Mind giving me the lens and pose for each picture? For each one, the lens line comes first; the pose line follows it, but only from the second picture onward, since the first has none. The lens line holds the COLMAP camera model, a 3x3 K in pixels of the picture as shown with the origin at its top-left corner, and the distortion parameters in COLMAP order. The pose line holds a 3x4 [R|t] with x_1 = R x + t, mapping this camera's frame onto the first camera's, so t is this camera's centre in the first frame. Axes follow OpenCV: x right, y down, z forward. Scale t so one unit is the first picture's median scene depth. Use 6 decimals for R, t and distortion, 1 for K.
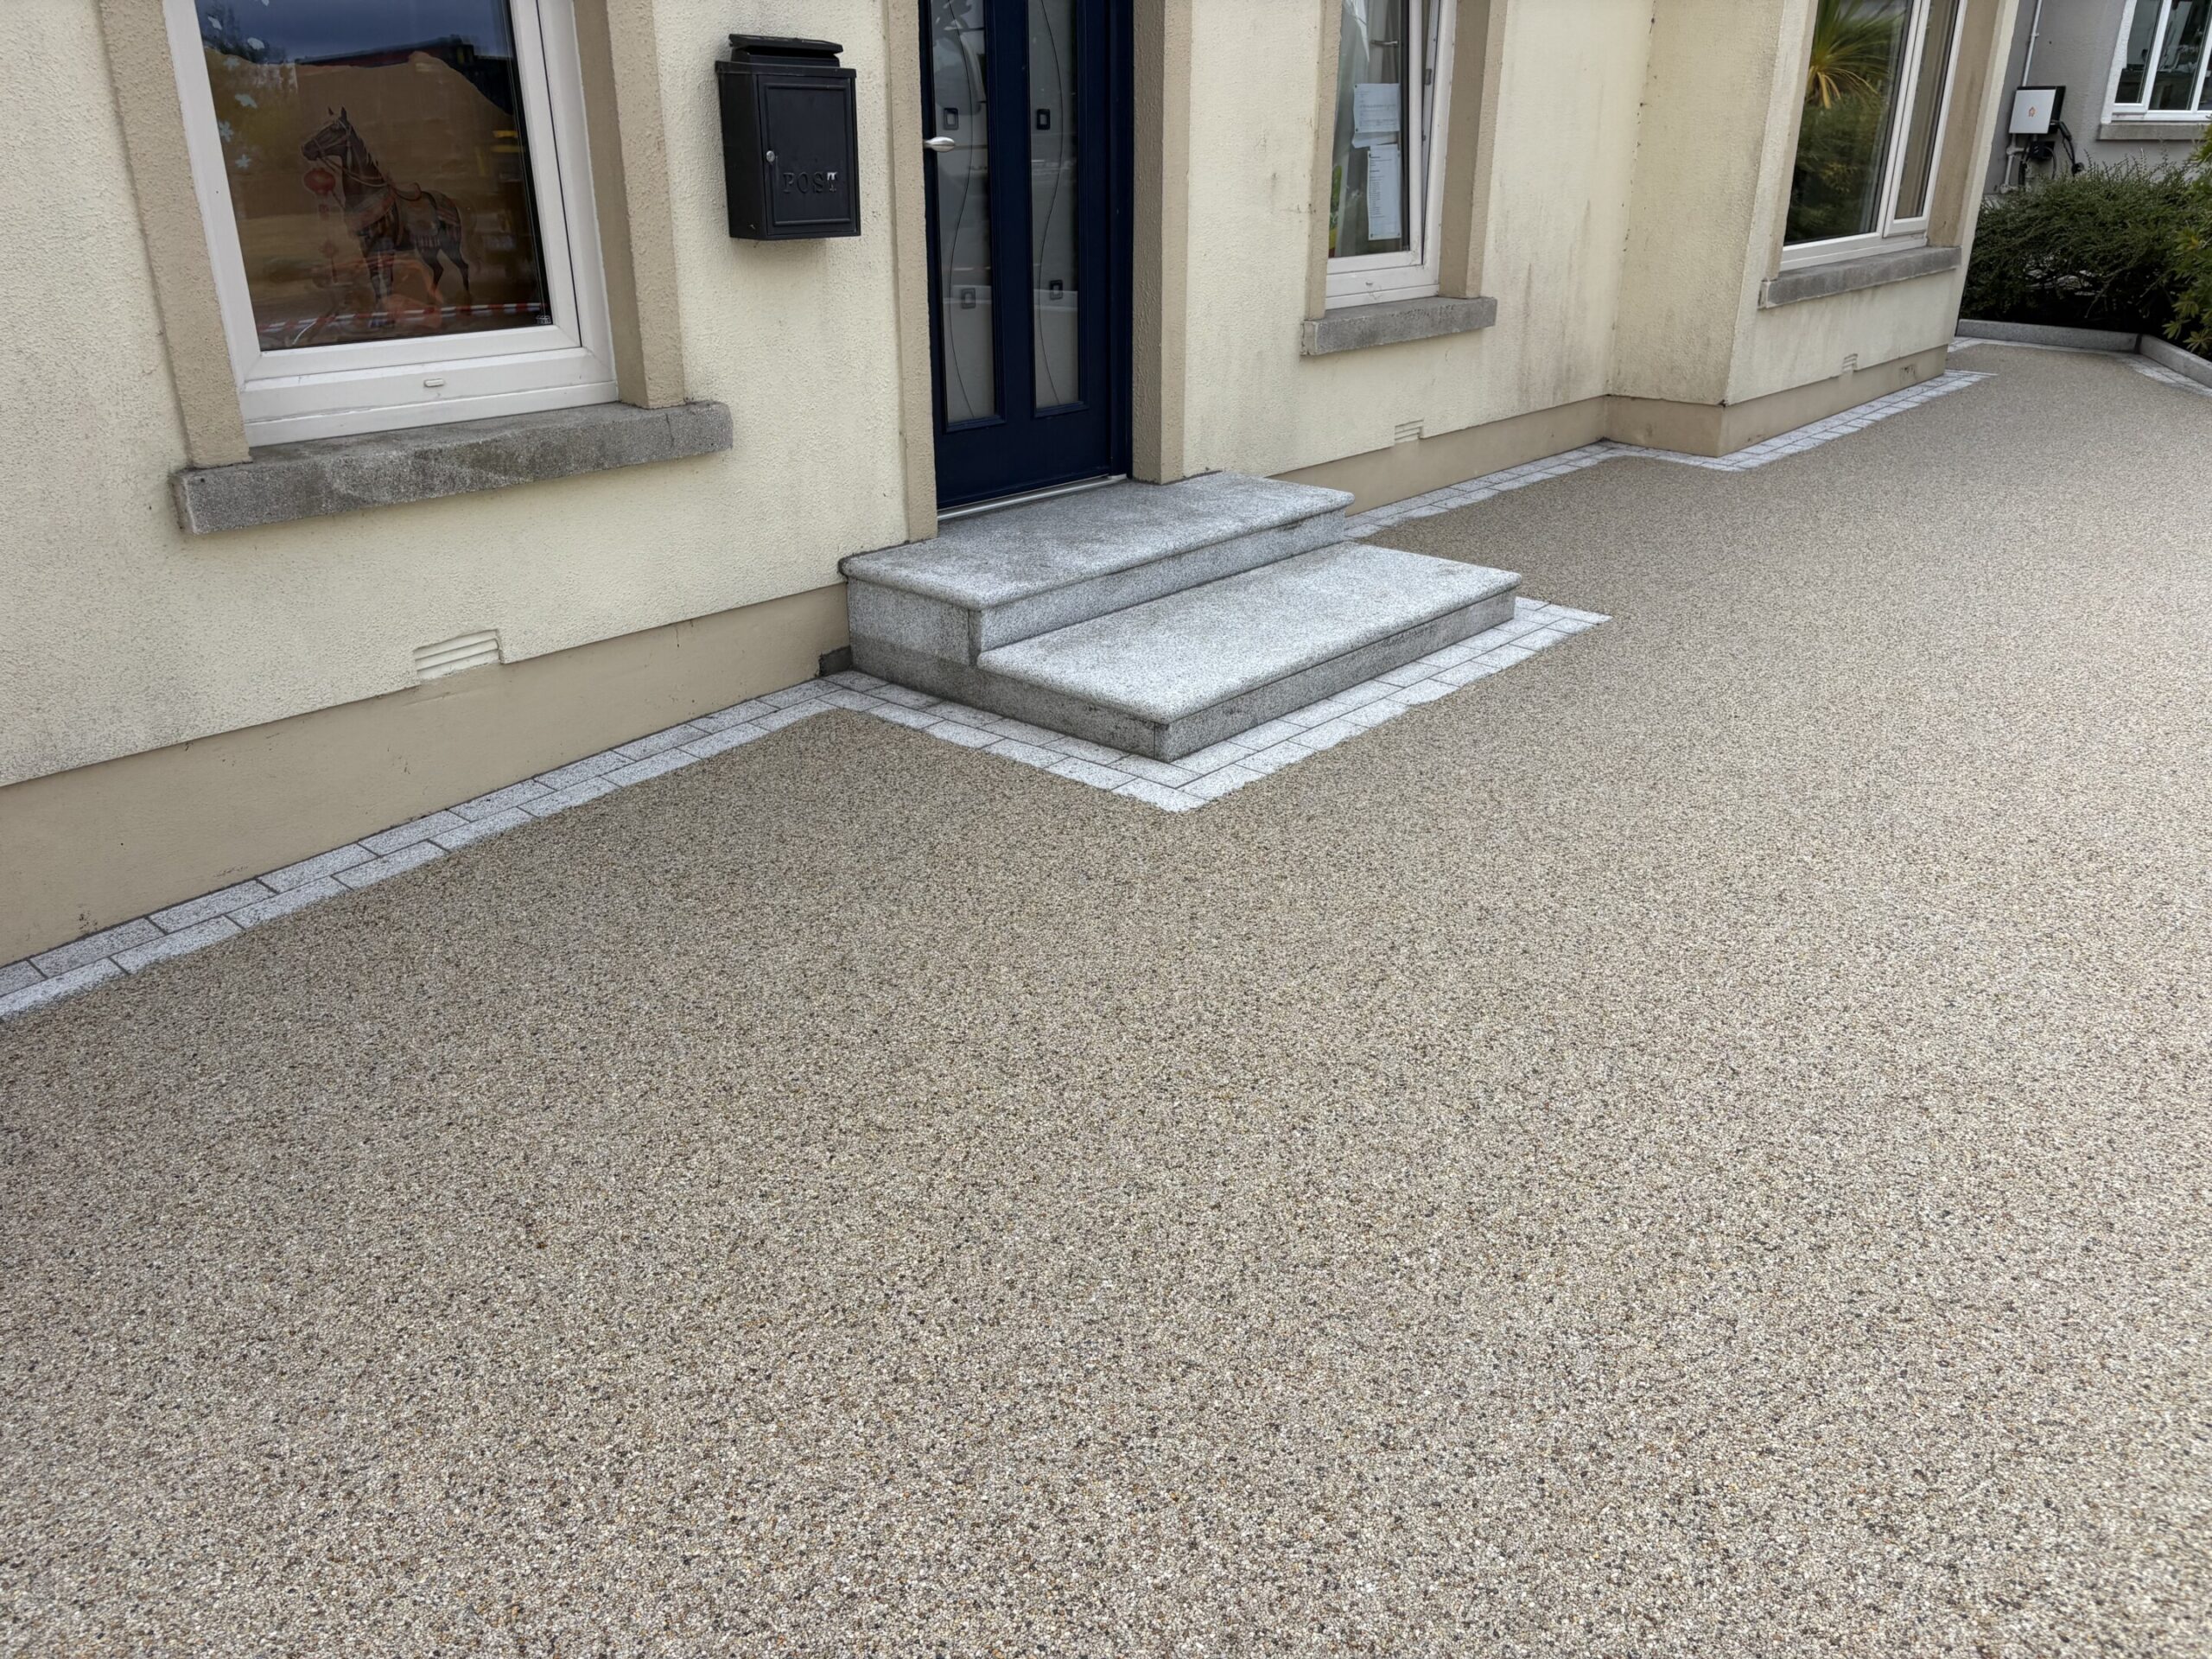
lens RADIAL K [[1671.5, 0, 1118.8], [0, 1671.5, 836.2], [0, 0, 1]] dist [0.049010, -0.047980]
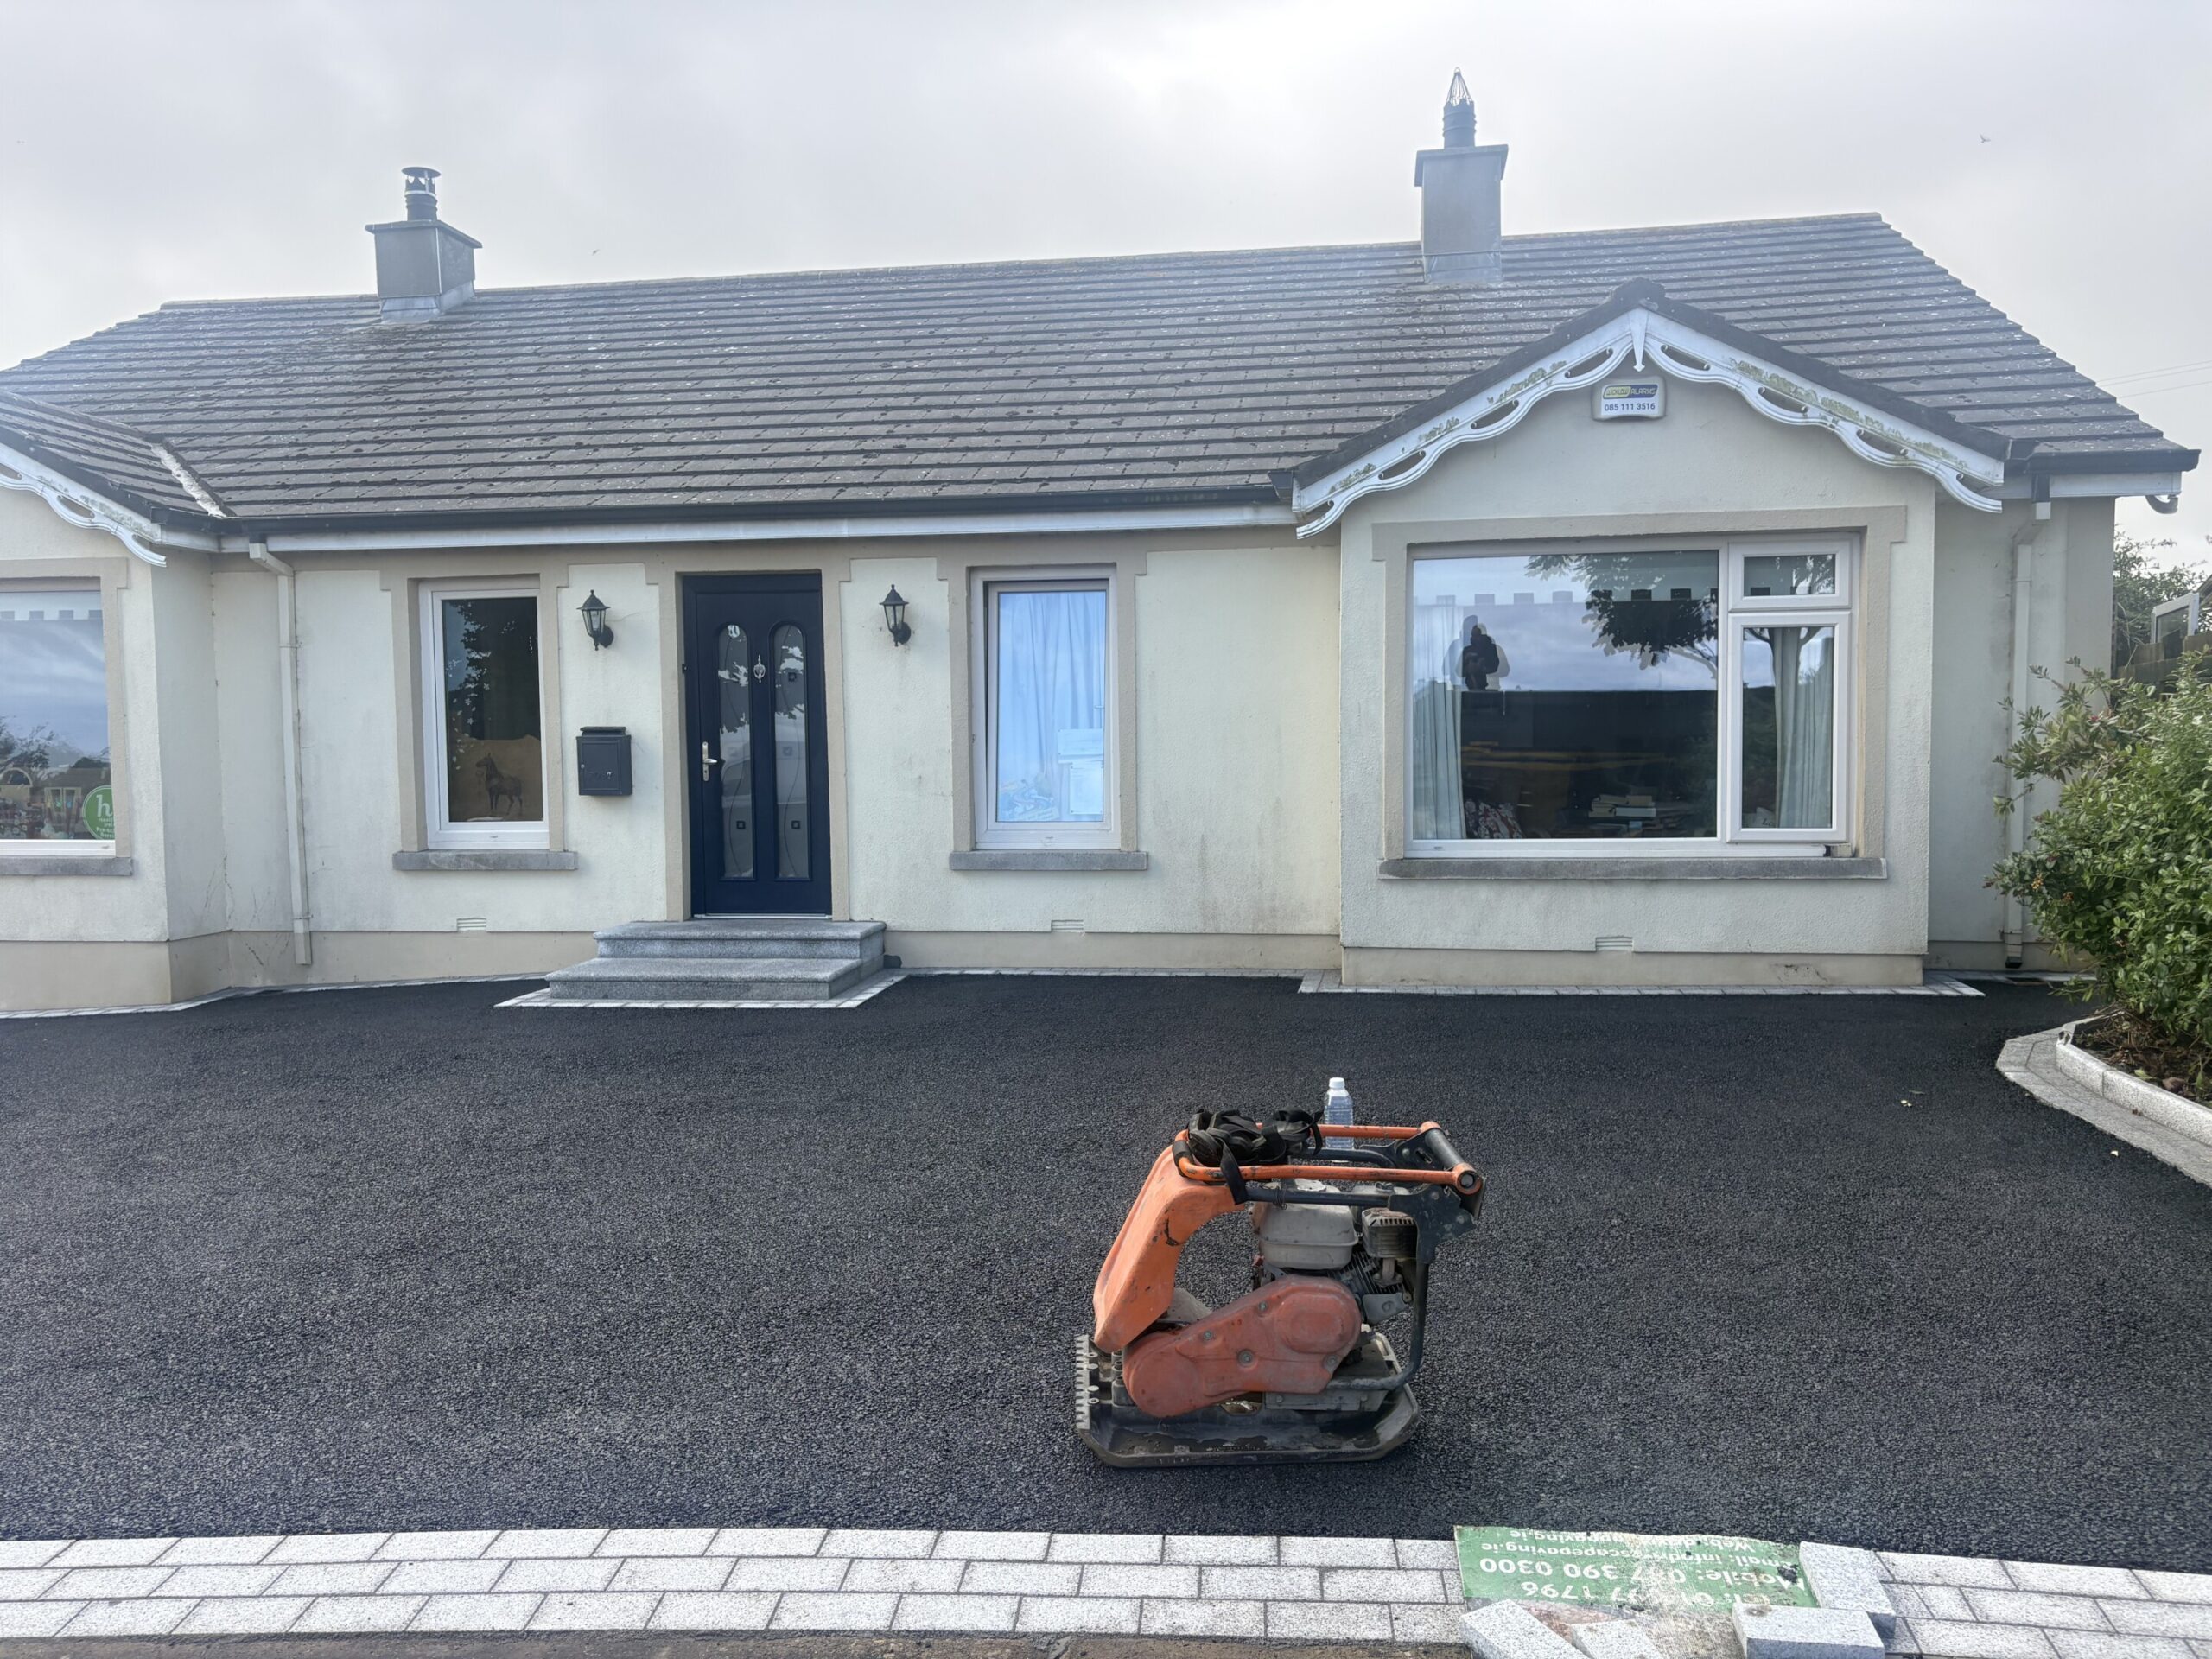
lens RADIAL K [[1671.5, 0, 1110.8], [0, 1671.5, 844.3], [0, 0, 1]] dist [0.049010, -0.047980]
pose [[0.536318, 0.050186, -0.842523, 2.472342], [-0.316146, 0.937502, -0.145403, -0.153602], [0.782569, 0.344343, 0.518665, 0.286715]]
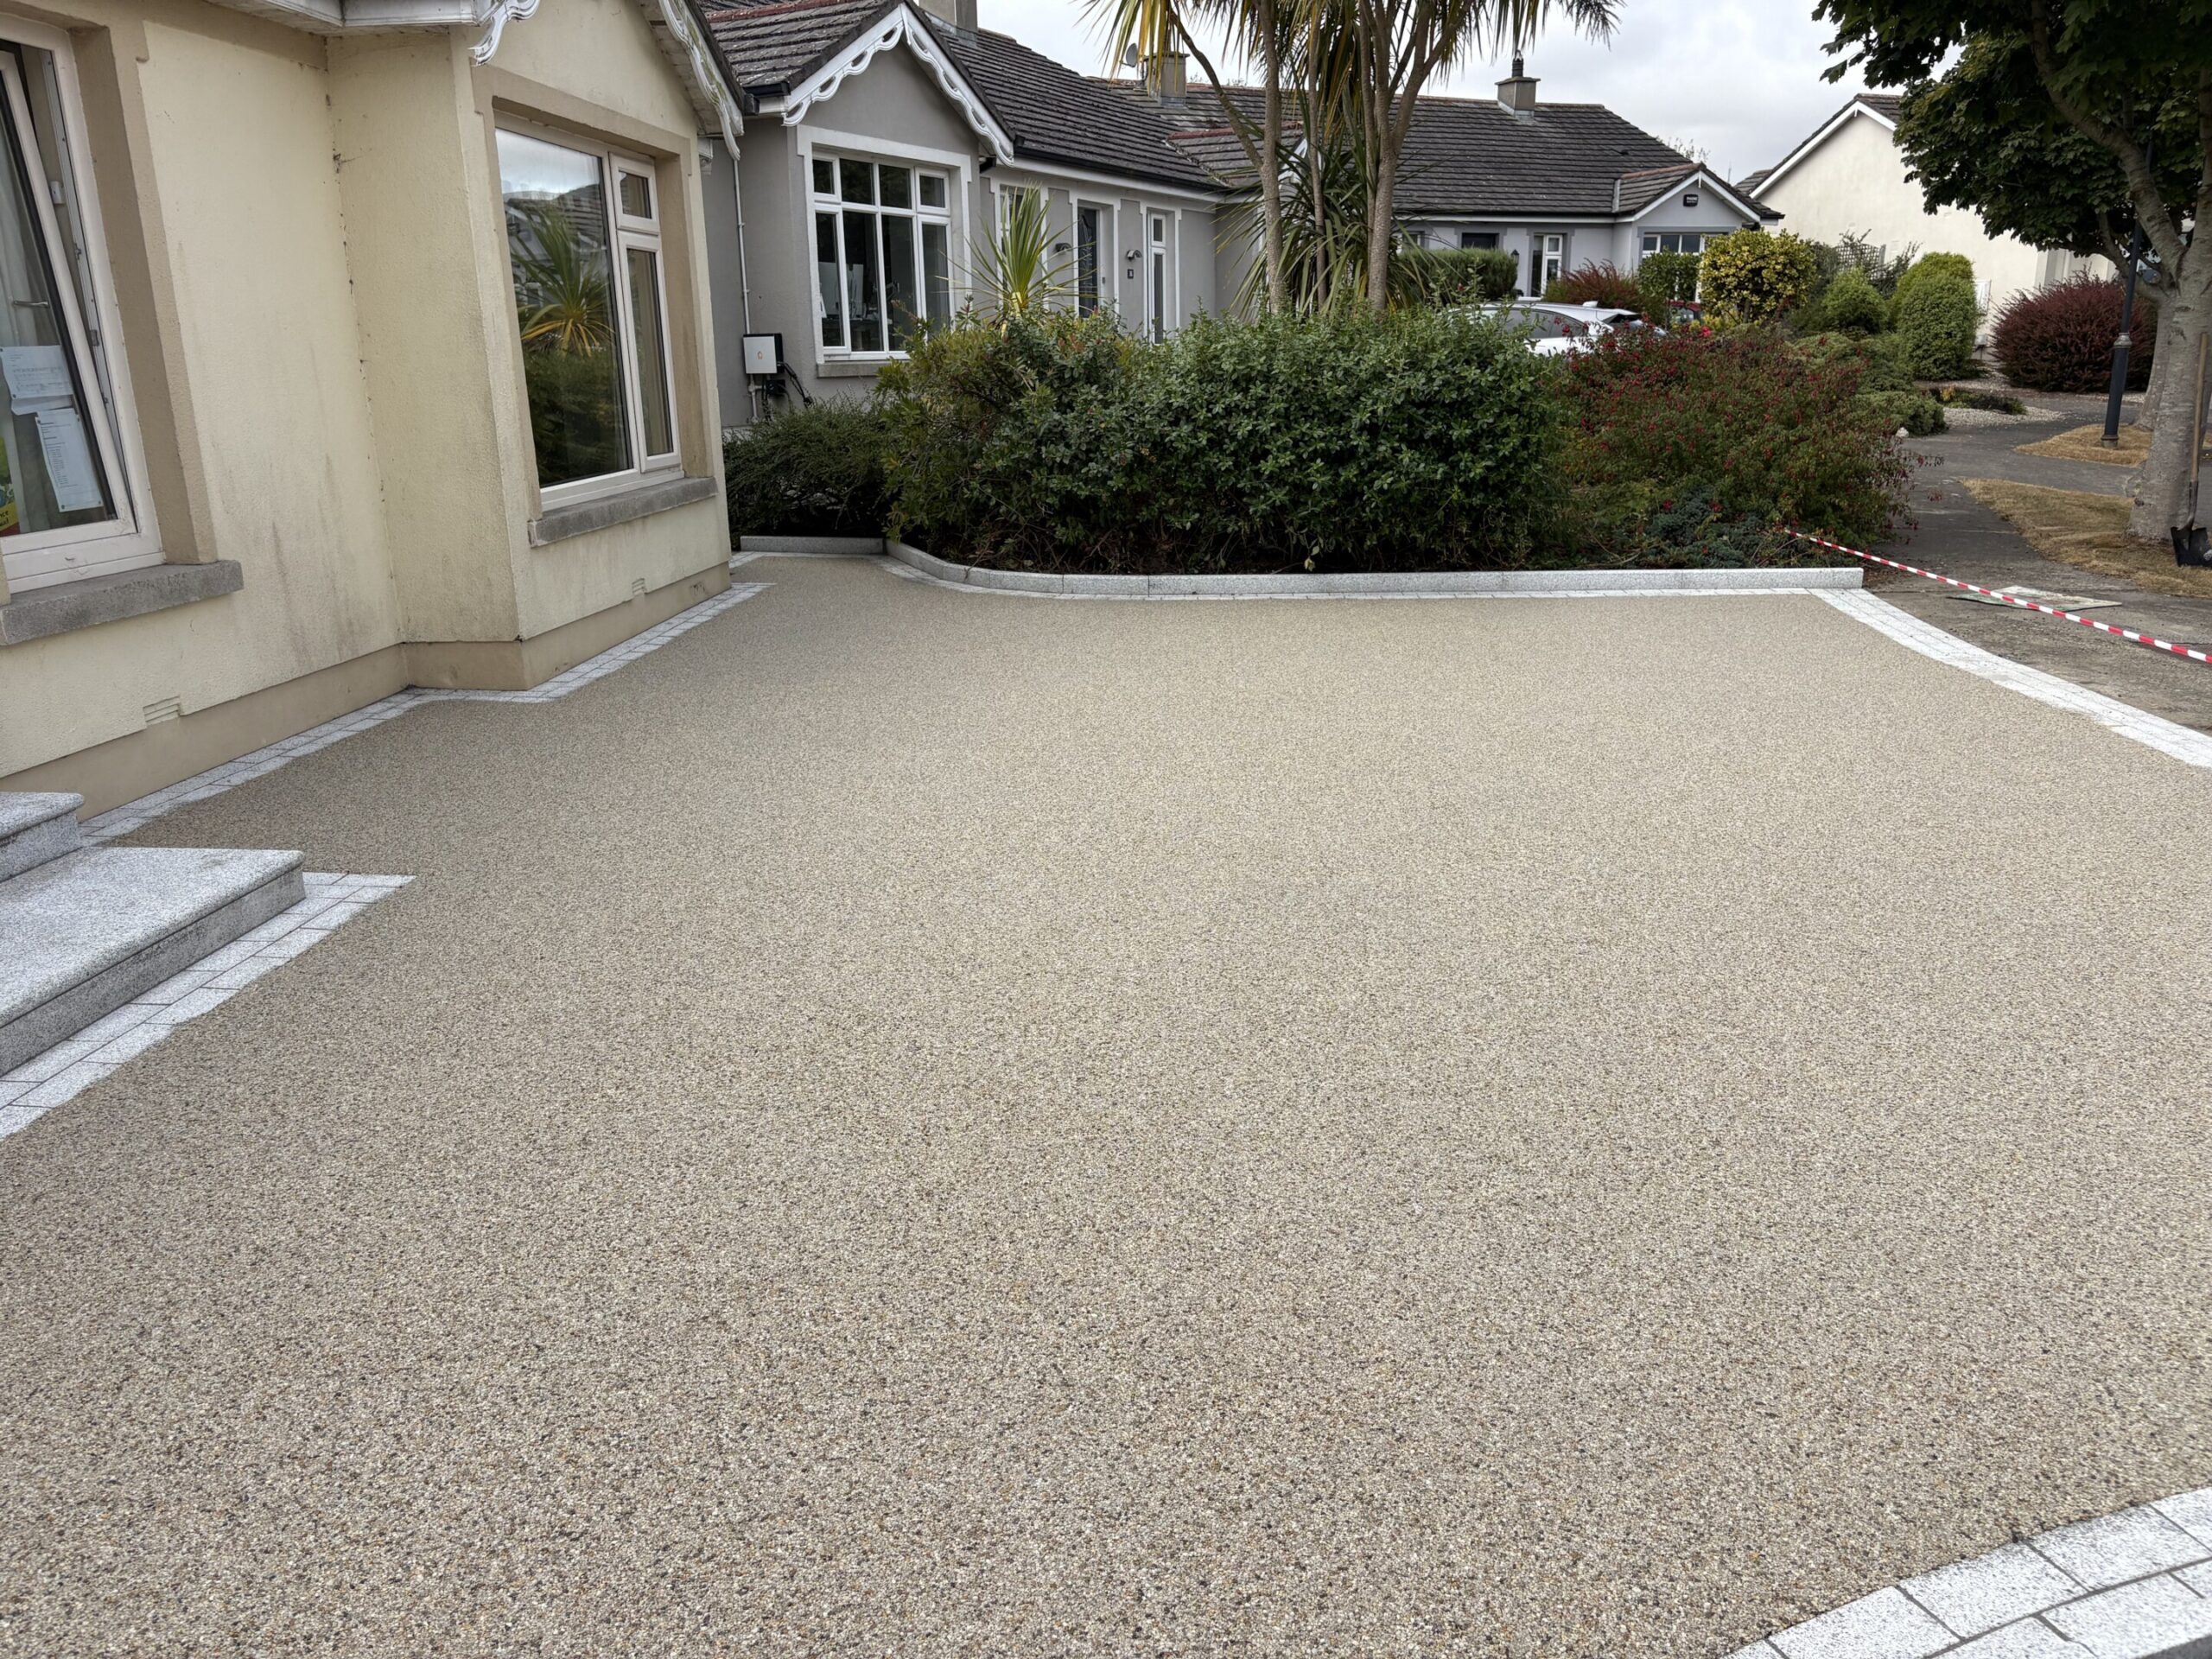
lens RADIAL K [[1671.5, 0, 1099.3], [0, 1671.5, 842.8], [0, 0, 1]] dist [0.049010, -0.047980]
pose [[0.808607, -0.183018, 0.559160, 0.094489], [0.248686, 0.967633, -0.042912, -0.012972], [-0.533208, 0.173754, 0.827949, -0.013032]]
